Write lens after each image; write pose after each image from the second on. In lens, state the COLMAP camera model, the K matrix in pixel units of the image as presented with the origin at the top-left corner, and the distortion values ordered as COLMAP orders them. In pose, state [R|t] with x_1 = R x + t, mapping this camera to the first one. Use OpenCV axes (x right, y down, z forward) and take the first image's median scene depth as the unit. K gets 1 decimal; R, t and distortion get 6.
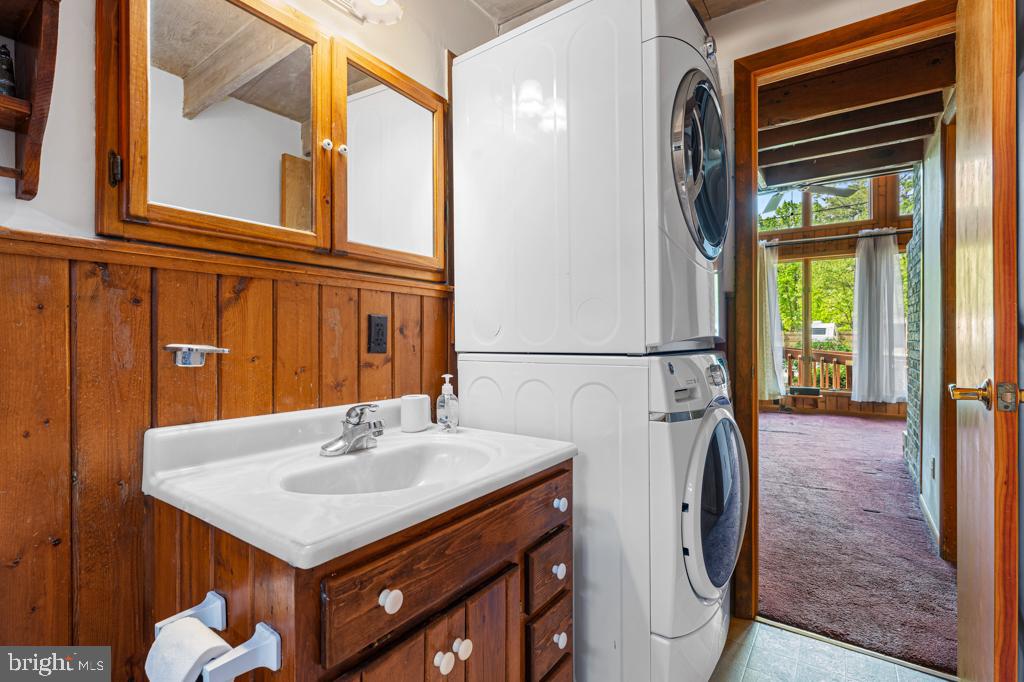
lens RADIAL K [[478.6, 0, 506.6], [0, 478.6, 334.9], [0, 0, 1]] dist [-0.003873, -0.000863]
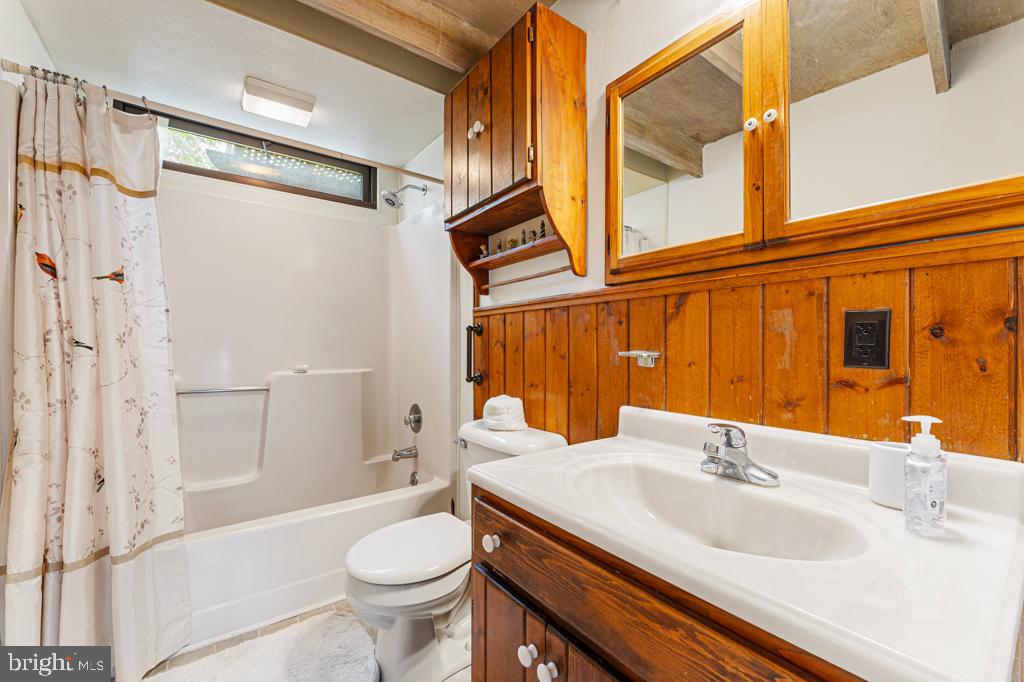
lens RADIAL K [[407.2, 0, 504.9], [0, 407.2, 350.1], [0, 0, 1]] dist [-0.001103, -0.000286]
pose [[-0.298972, 0.004134, -0.954253, 0.489300], [0.003568, 0.999988, 0.003214, 0.011472], [0.954255, -0.002444, -0.298984, 0.822622]]
